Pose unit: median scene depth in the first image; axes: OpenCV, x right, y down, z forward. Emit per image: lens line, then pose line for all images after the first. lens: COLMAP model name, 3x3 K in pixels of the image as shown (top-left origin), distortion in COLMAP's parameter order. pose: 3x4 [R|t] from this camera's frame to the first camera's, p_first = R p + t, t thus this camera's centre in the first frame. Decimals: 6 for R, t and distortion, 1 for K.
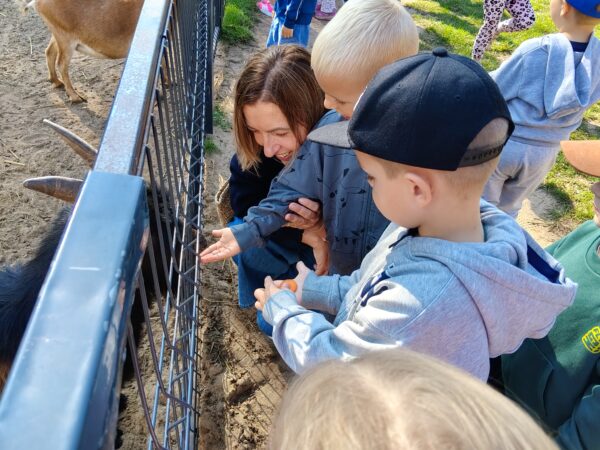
lens RADIAL K [[486.7, 0, 300.0], [0, 486.7, 225.0], [0, 0, 1]] dist [0.115848, -0.175001]
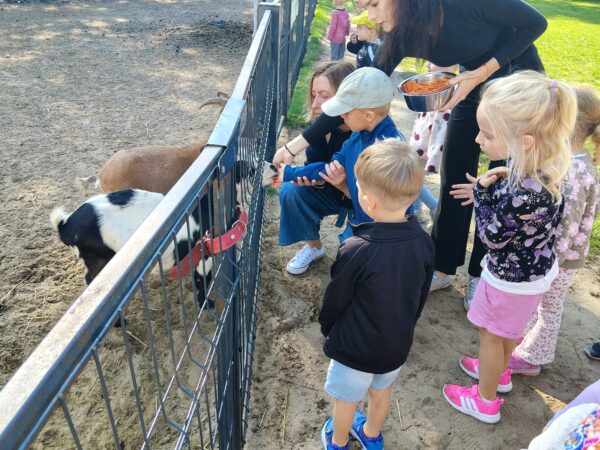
lens RADIAL K [[486.7, 0, 300.0], [0, 486.7, 225.0], [0, 0, 1]] dist [0.115848, -0.175001]
pose [[0.991720, 0.013521, -0.127705, 0.089352], [-0.038991, 0.979199, -0.199121, 0.266404], [0.122356, 0.202452, 0.971618, -0.379496]]
